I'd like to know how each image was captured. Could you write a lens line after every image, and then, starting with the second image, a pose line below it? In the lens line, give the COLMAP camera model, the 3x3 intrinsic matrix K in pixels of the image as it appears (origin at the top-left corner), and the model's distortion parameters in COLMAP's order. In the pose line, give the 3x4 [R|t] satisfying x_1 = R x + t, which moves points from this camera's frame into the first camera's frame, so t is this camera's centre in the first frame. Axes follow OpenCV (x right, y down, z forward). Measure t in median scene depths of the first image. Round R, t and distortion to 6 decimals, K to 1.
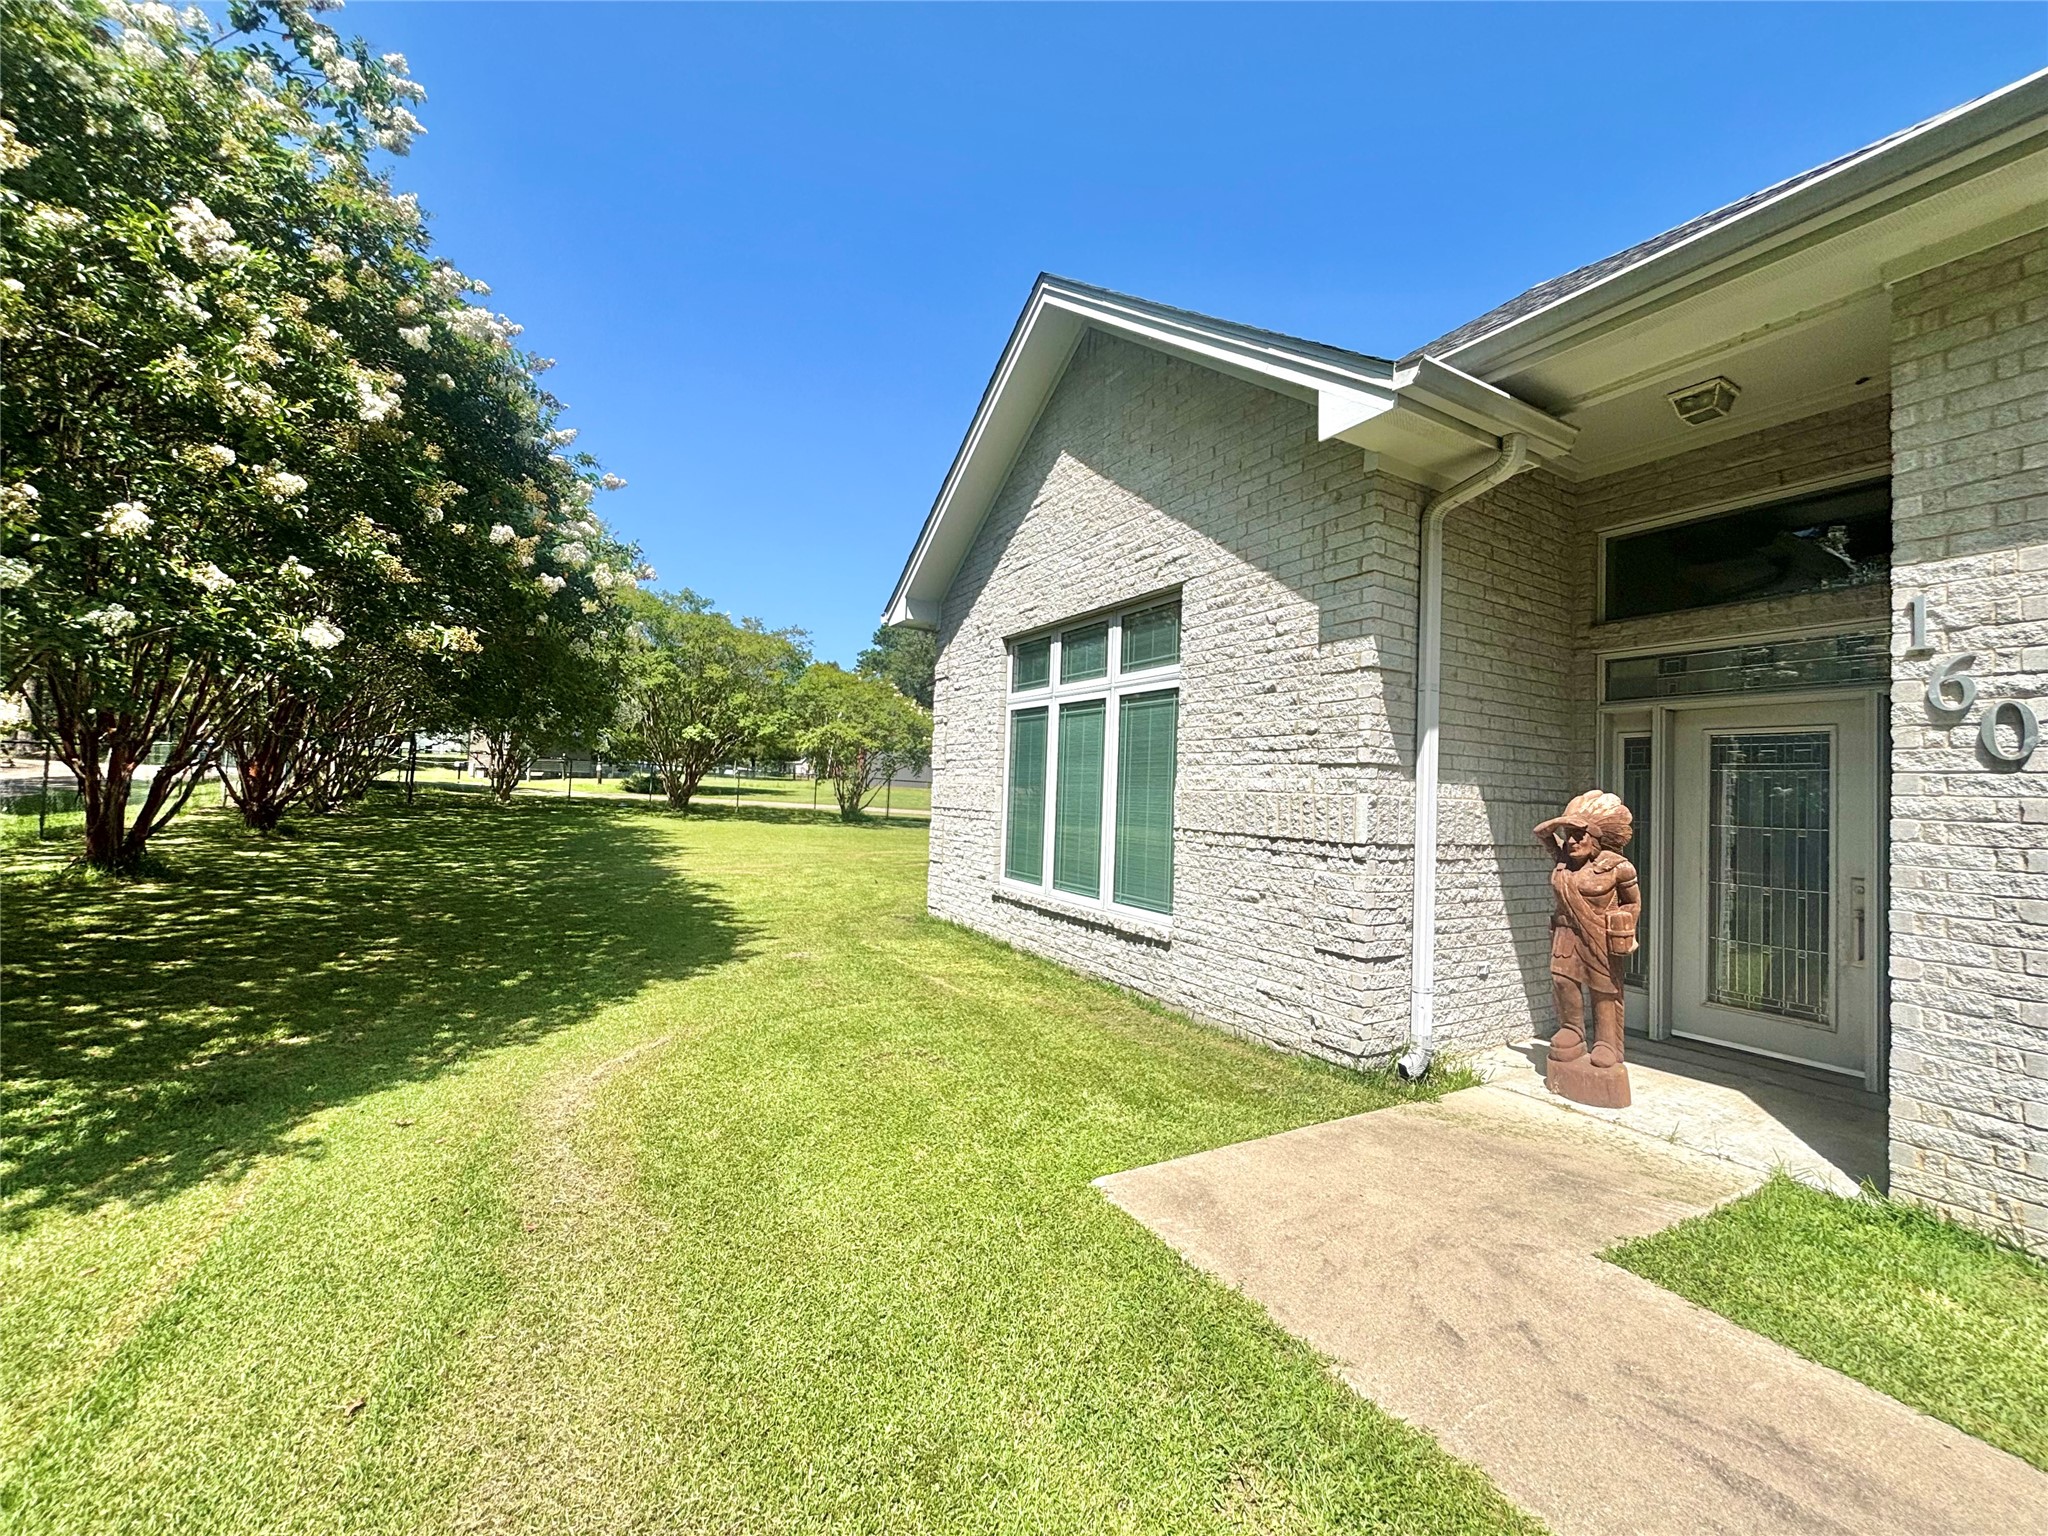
lens RADIAL K [[827.3, 0, 1024.0], [0, 827.3, 768.0], [0, 0, 1]] dist [0.000711, -0.000334]
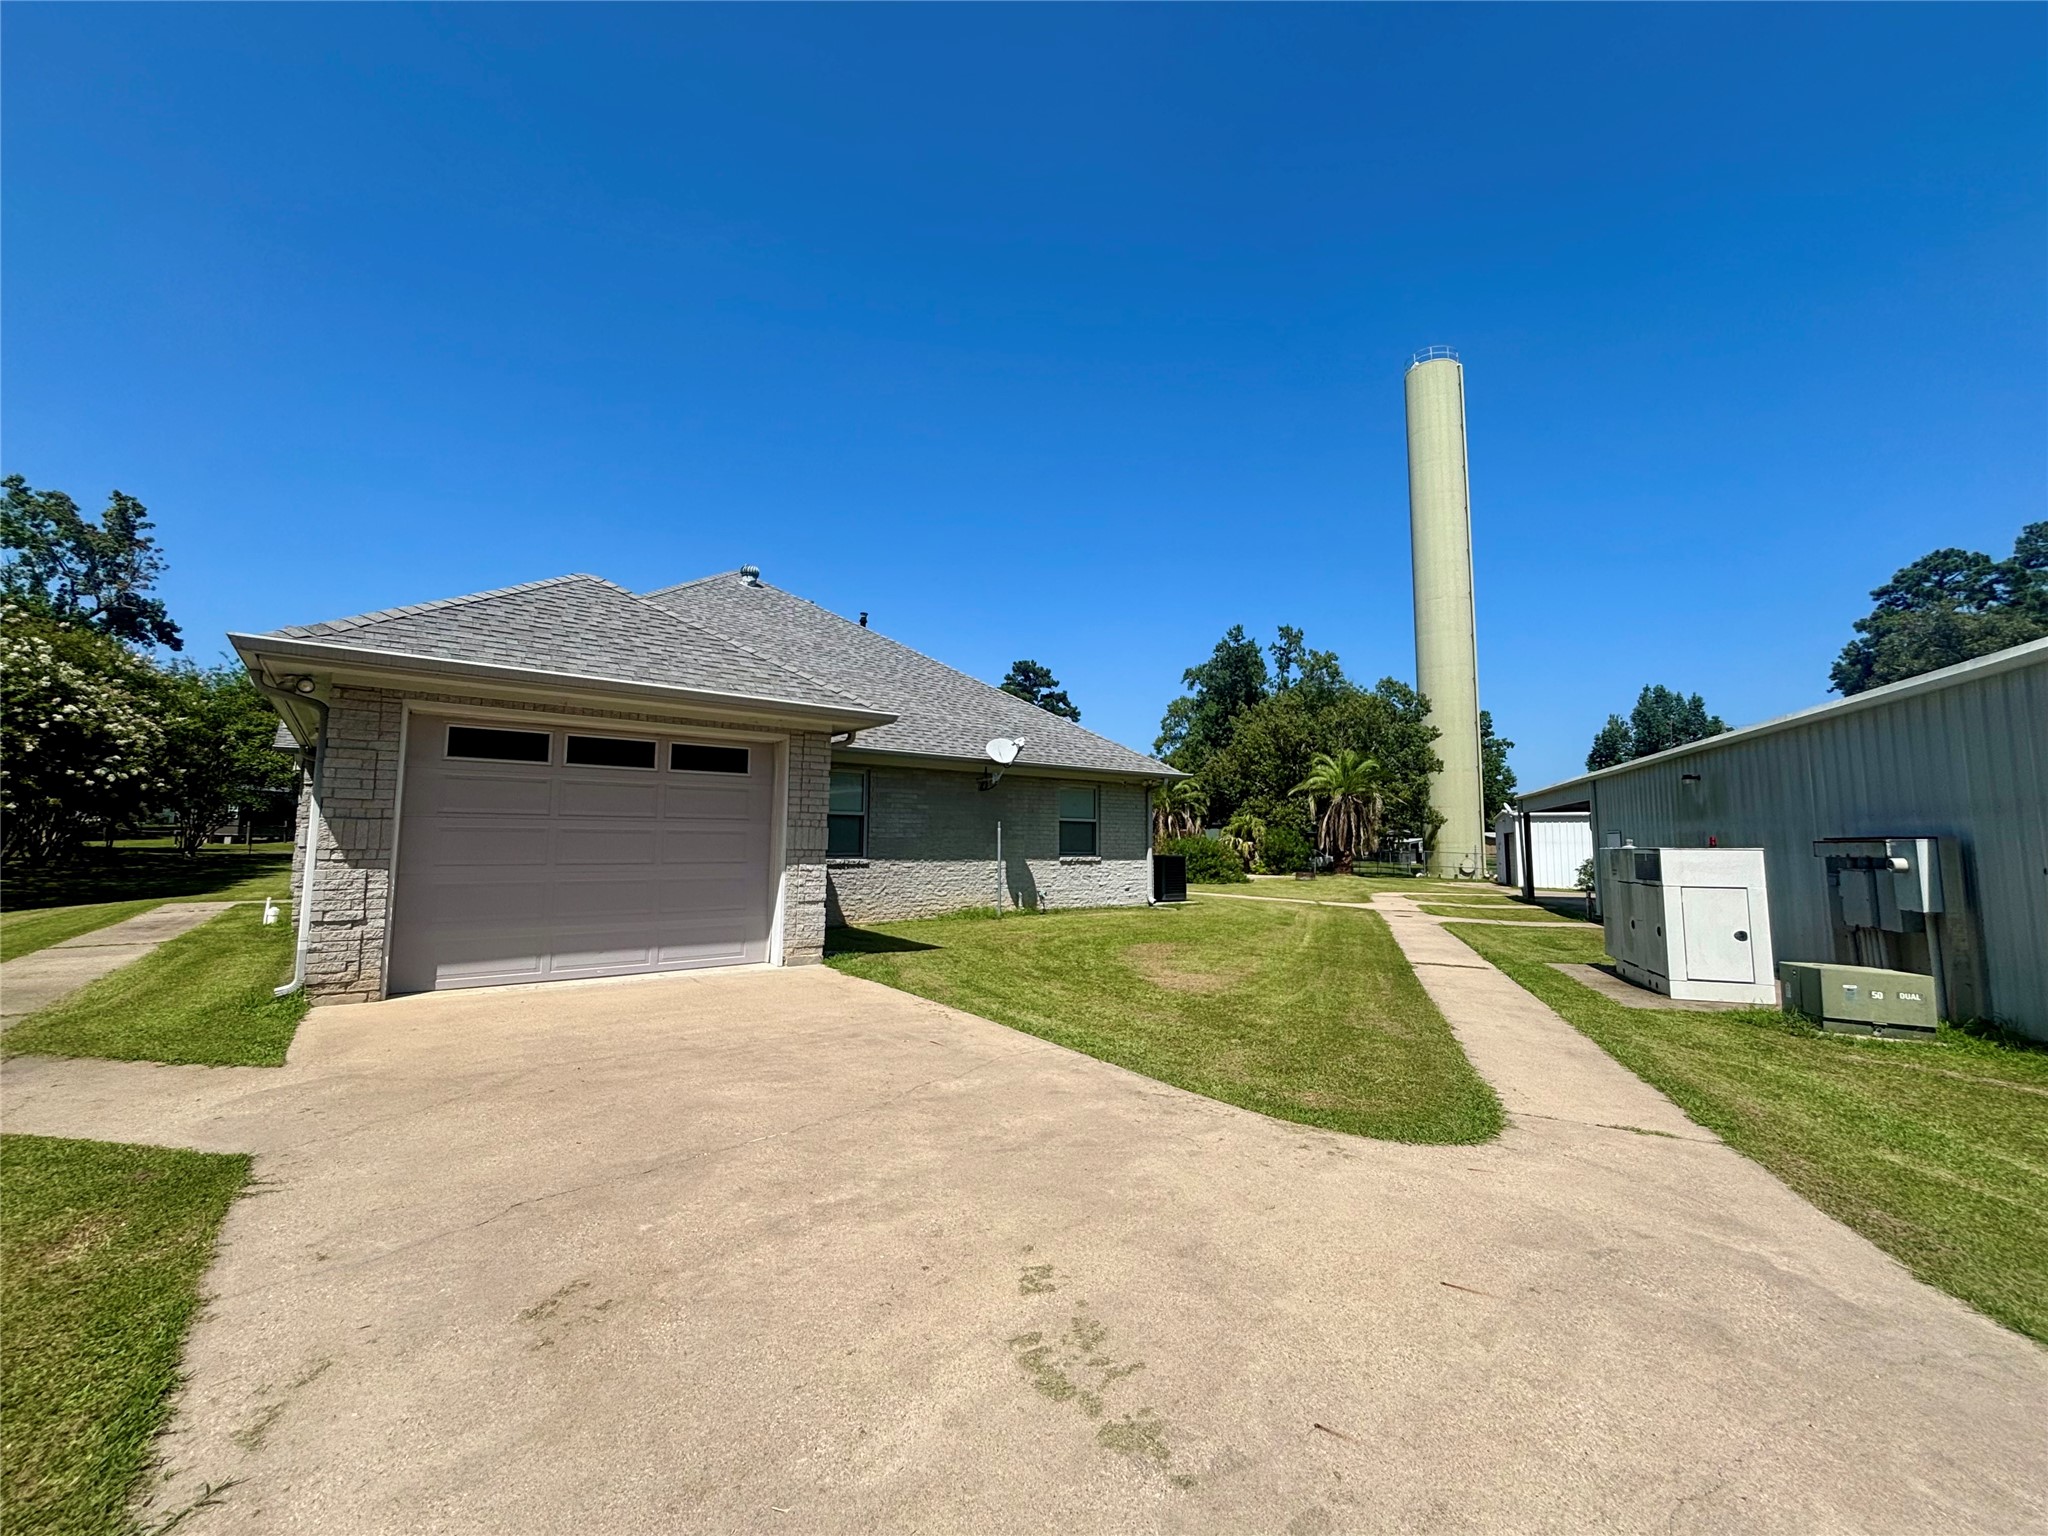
lens RADIAL K [[827.3, 0, 1024.0], [0, 827.3, 768.0], [0, 0, 1]] dist [0.000711, -0.000334]
pose [[0.988443, -0.024250, 0.149641, 3.304745], [0.032533, 0.998056, -0.053155, 0.048021], [-0.148061, 0.057409, 0.987311, -3.598296]]
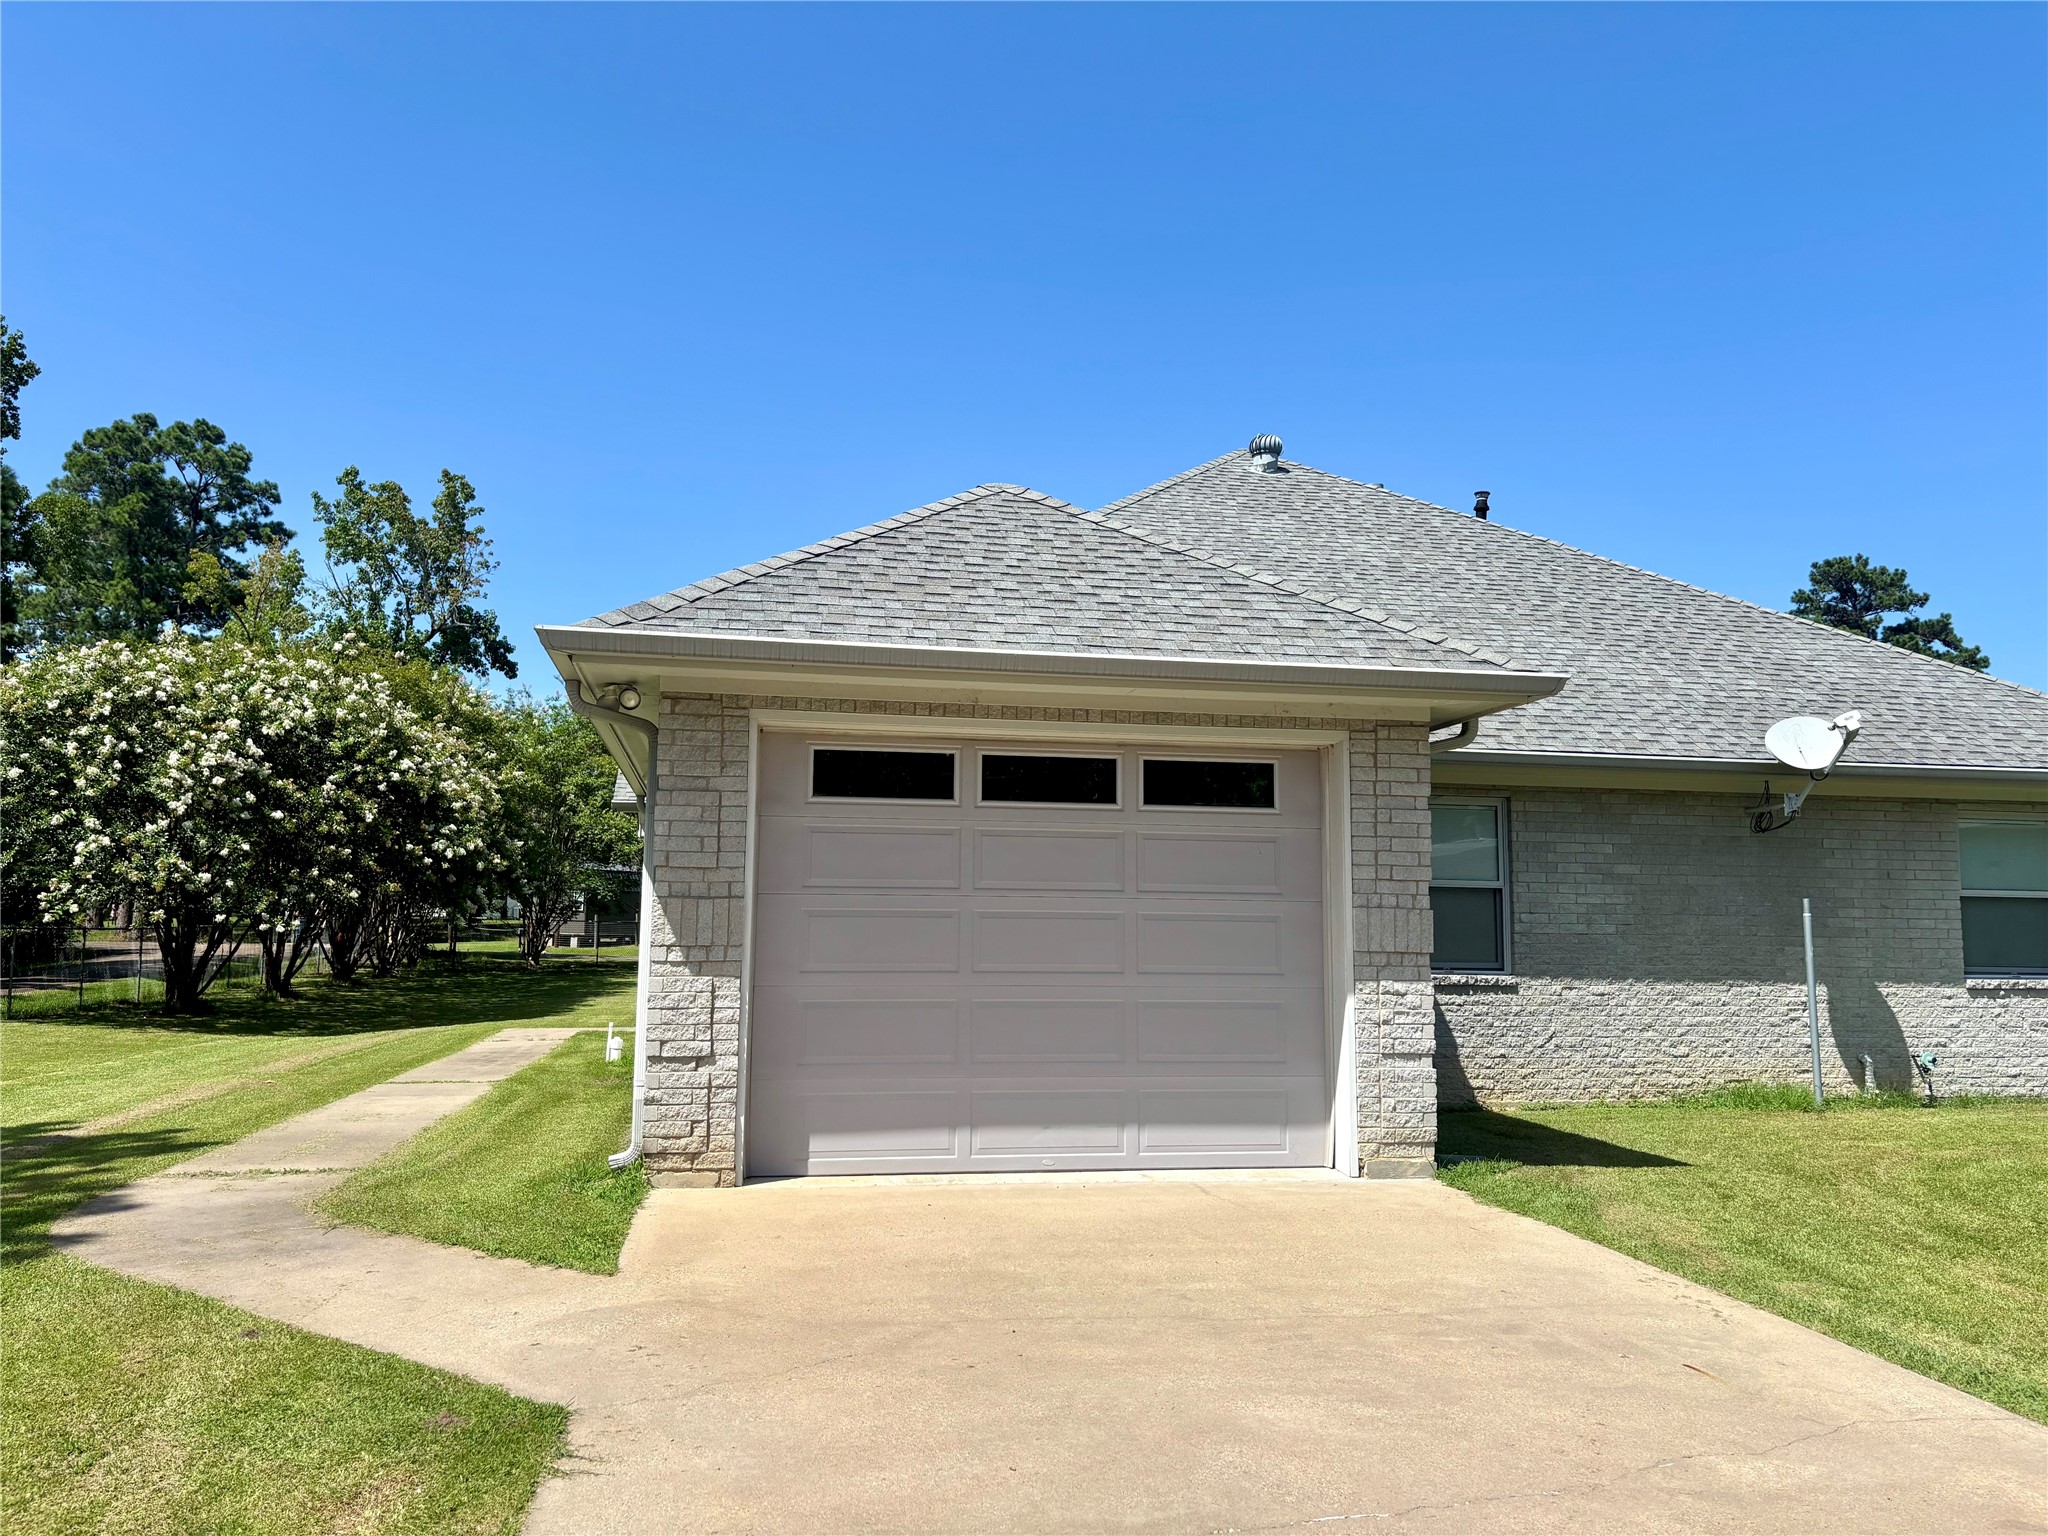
lens RADIAL K [[1557.0, 0, 1013.7], [0, 1557.0, 769.9], [0, 0, 1]] dist [-0.000378, 0.045429]
pose [[0.940607, -0.073158, -0.331521, 3.294959], [0.043347, 0.994393, -0.096450, 0.061256], [0.336719, 0.076351, 0.938505, -3.536953]]
